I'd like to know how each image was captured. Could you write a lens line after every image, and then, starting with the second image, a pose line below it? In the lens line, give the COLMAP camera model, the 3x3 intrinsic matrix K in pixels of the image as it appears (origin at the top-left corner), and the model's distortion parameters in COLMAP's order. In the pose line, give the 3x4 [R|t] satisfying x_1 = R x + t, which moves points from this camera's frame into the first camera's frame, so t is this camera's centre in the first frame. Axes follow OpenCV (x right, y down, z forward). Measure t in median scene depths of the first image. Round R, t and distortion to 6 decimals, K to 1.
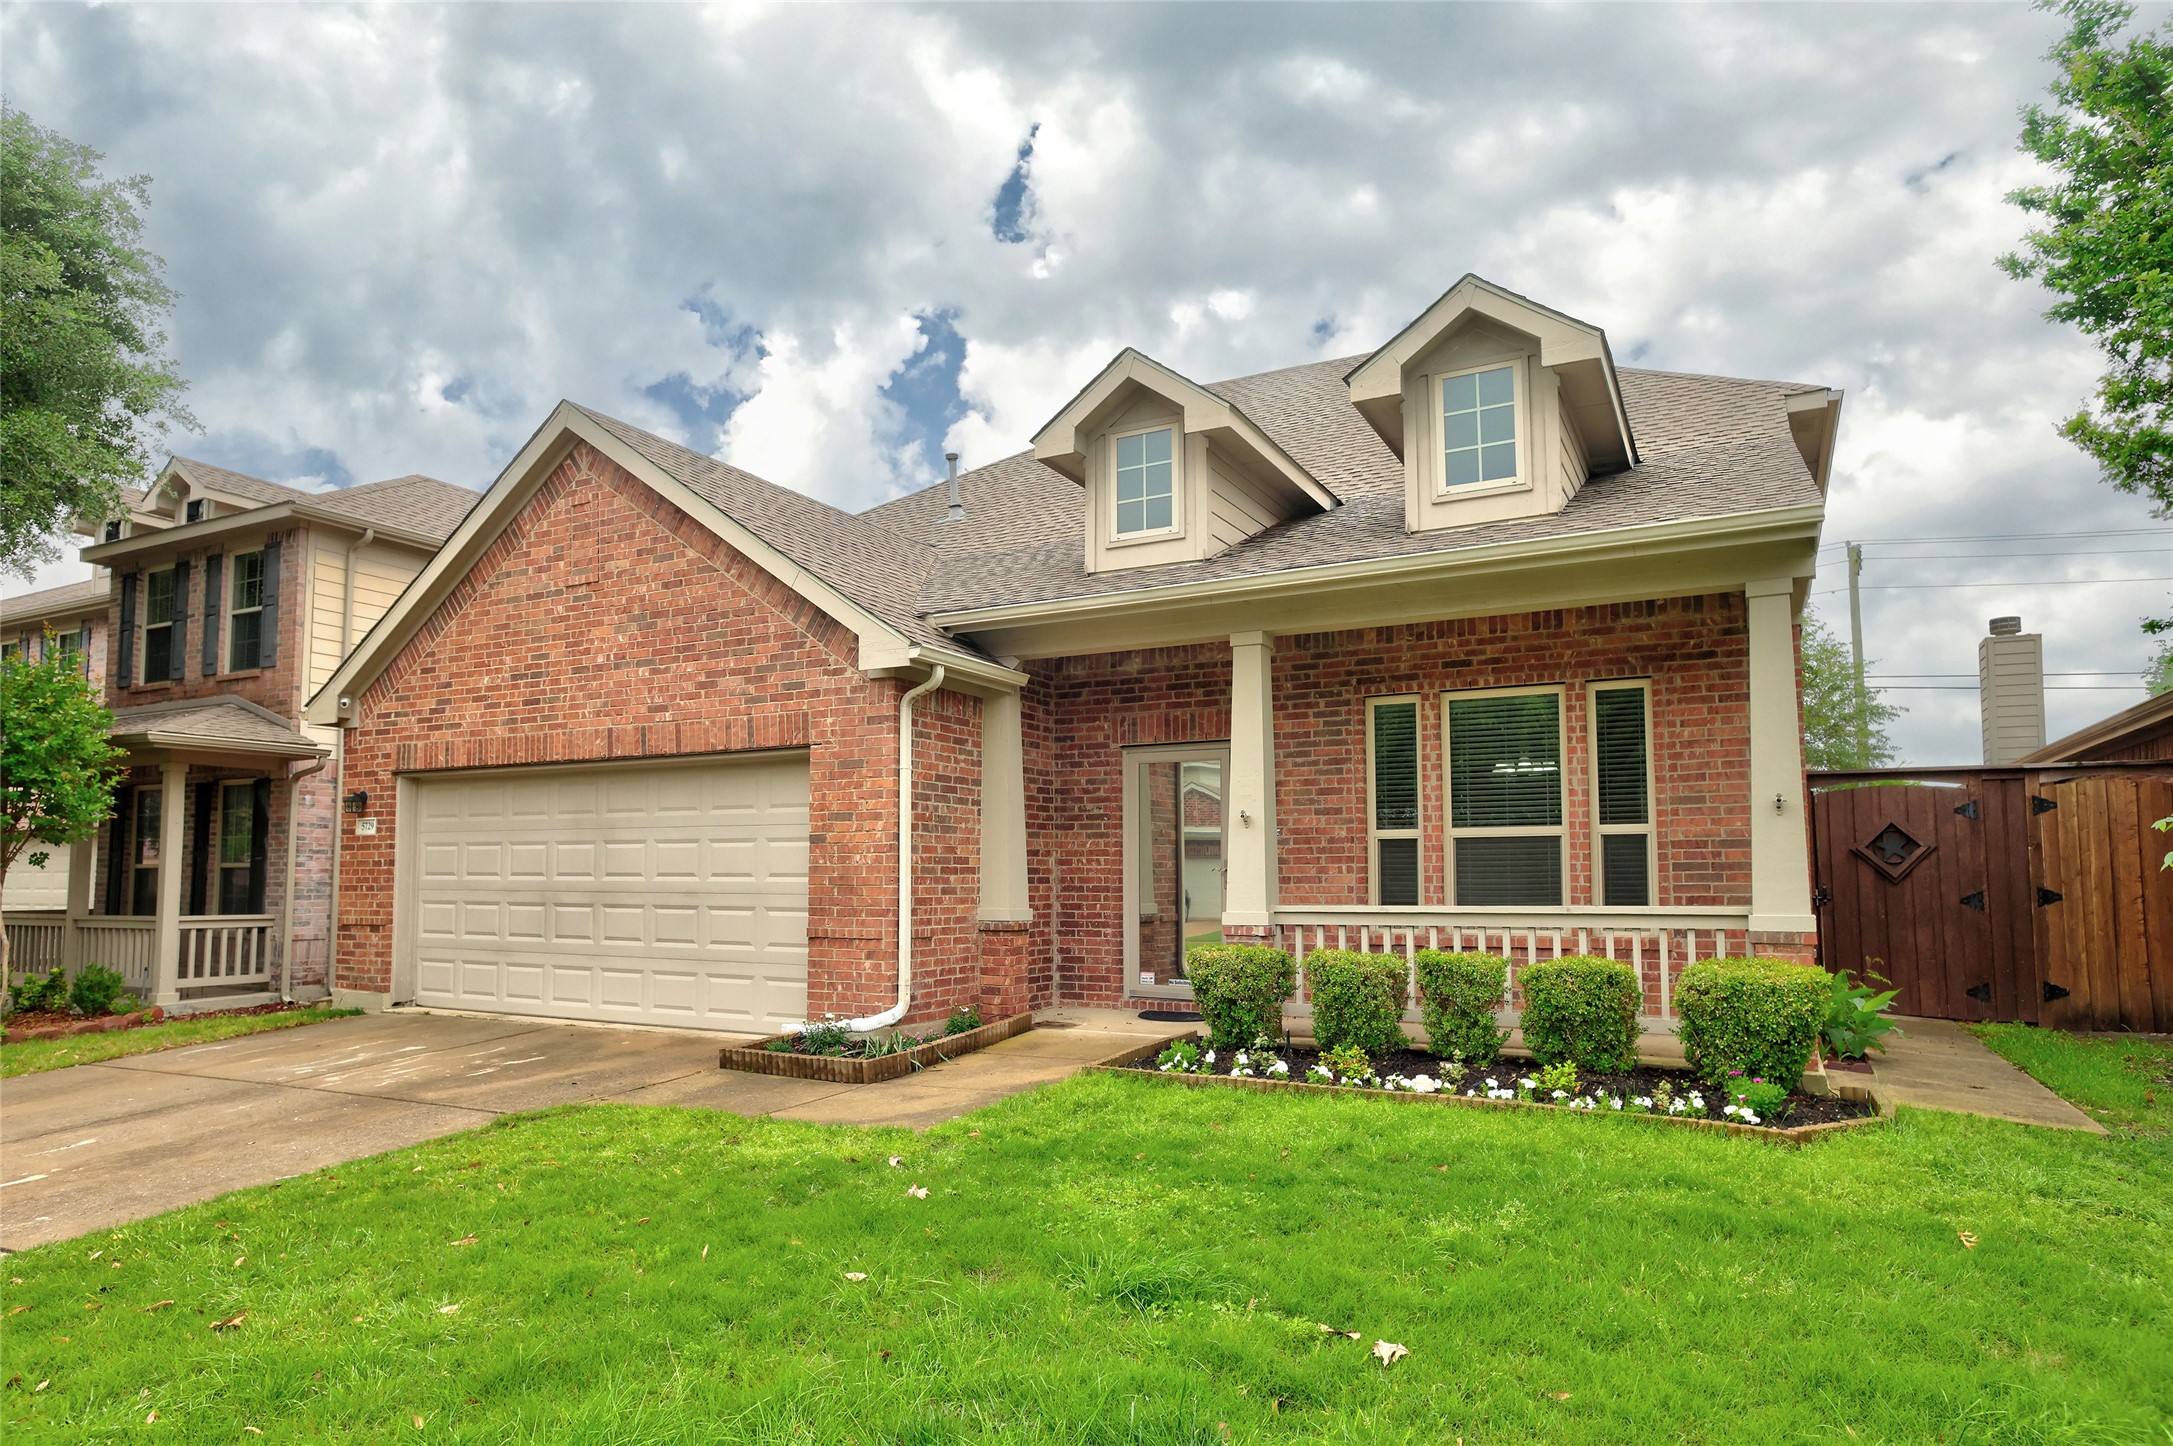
lens RADIAL K [[1213.2, 0, 1075.7], [0, 1213.2, 709.1], [0, 0, 1]] dist [0.002389, 0.006935]
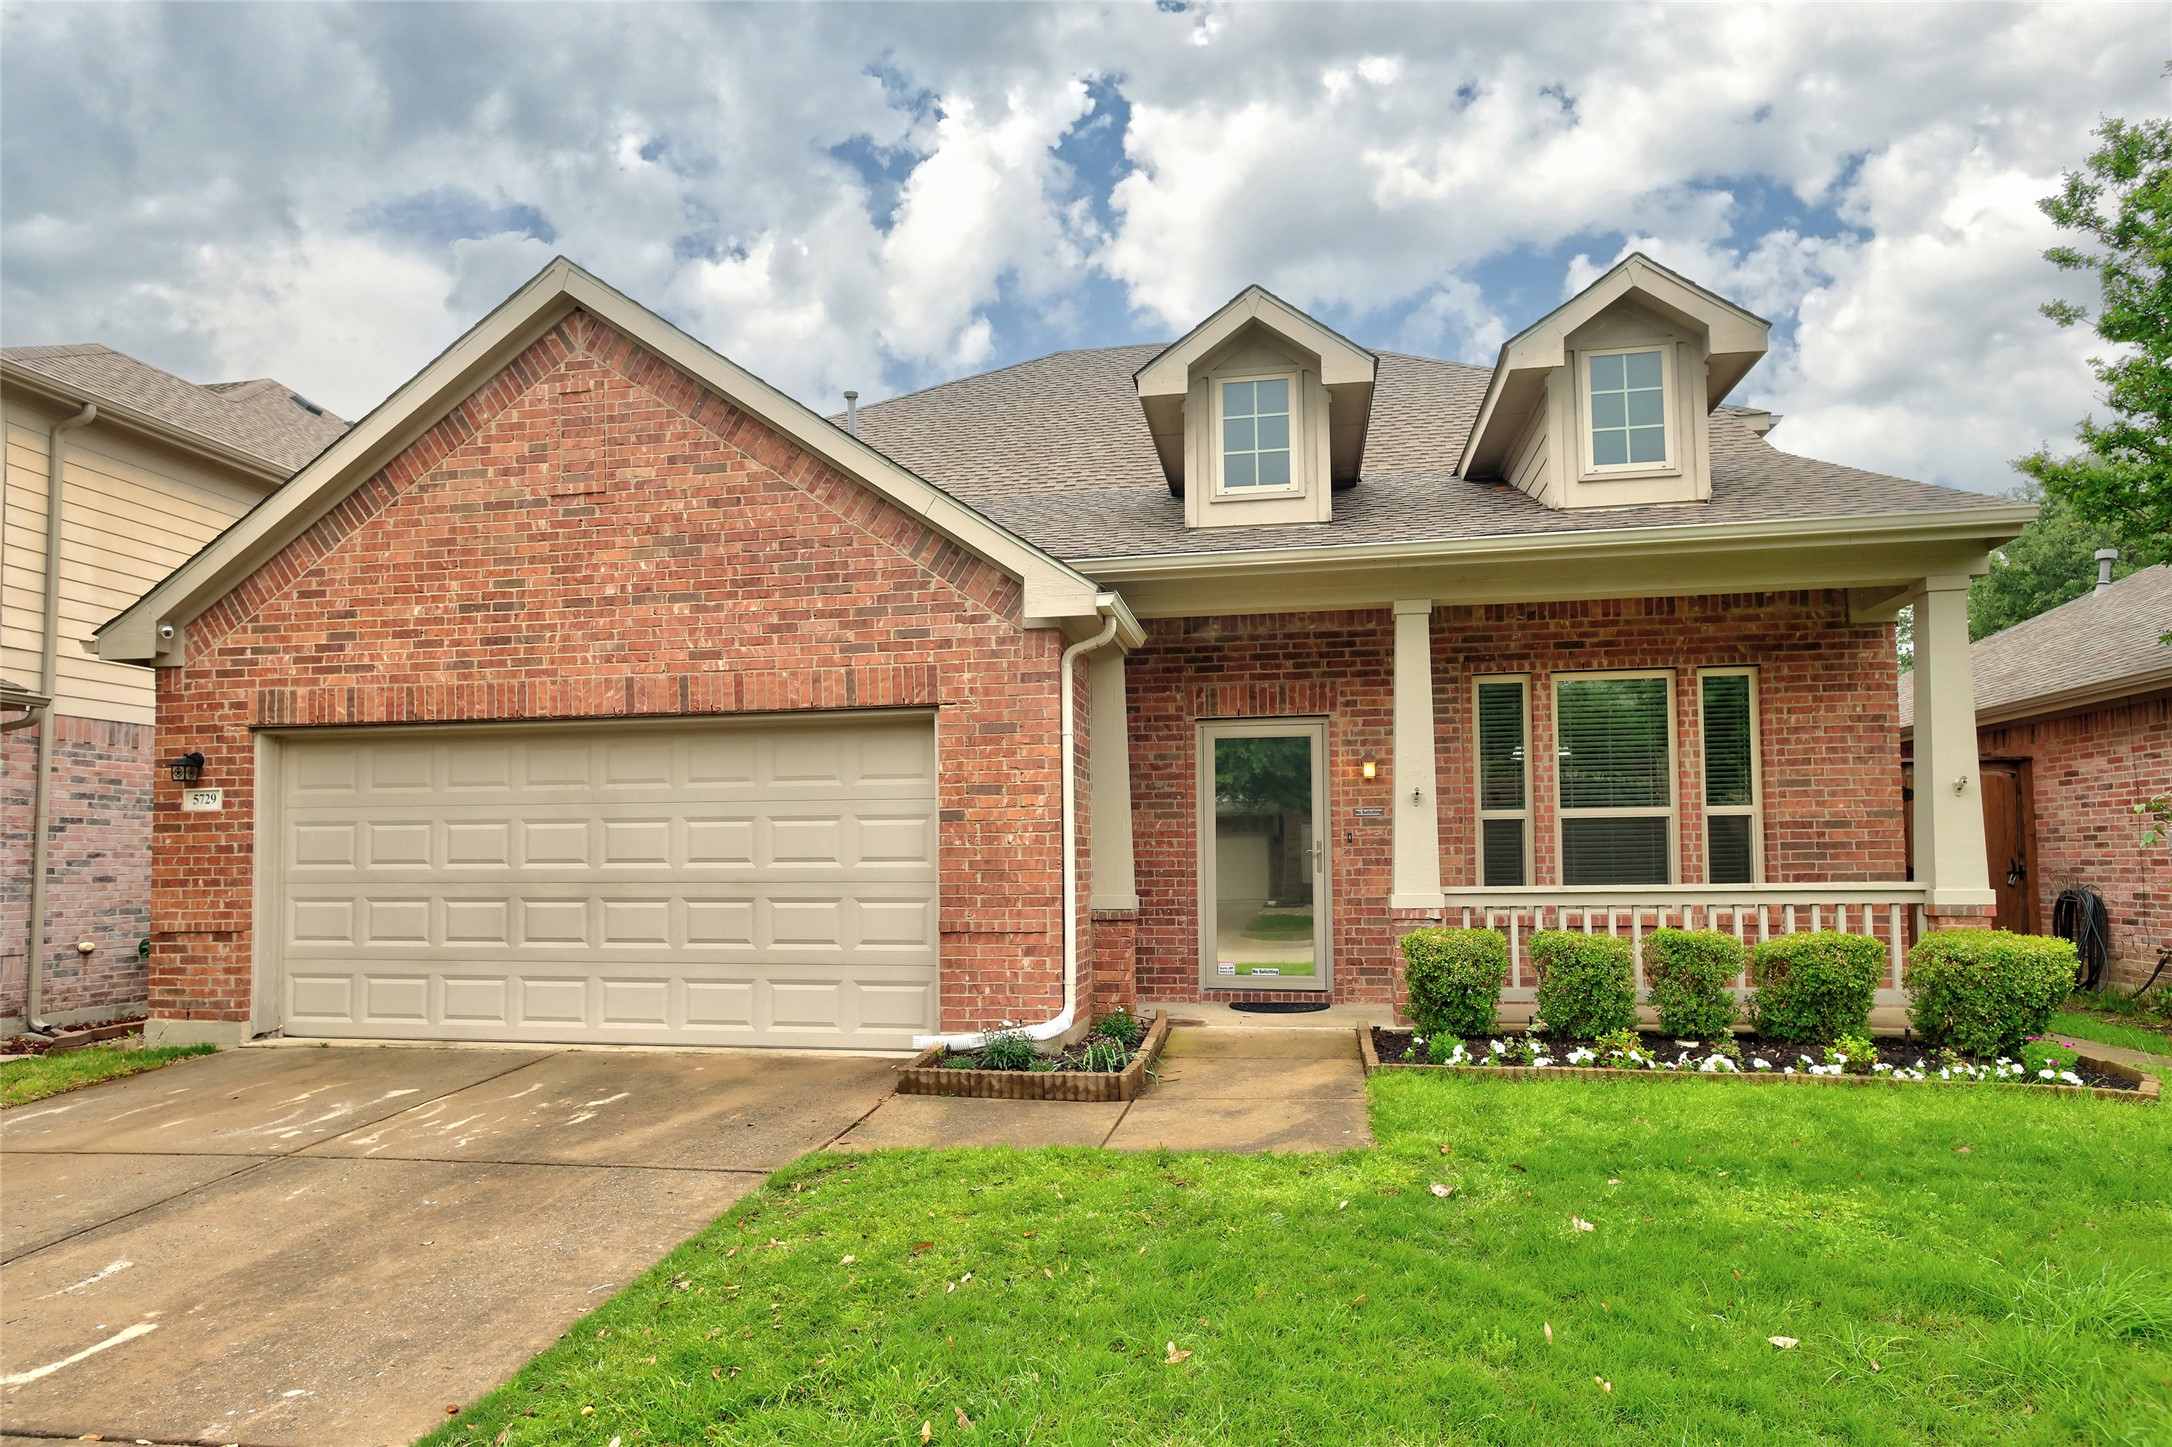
lens RADIAL K [[1212.6, 0, 1084.9], [0, 1212.6, 723.7], [0, 0, 1]] dist [0.002389, 0.006935]
pose [[0.953197, 0.027846, 0.301065, -0.346468], [-0.033894, 0.999315, 0.014884, 0.024719], [-0.300444, -0.024391, 0.953487, 0.154324]]
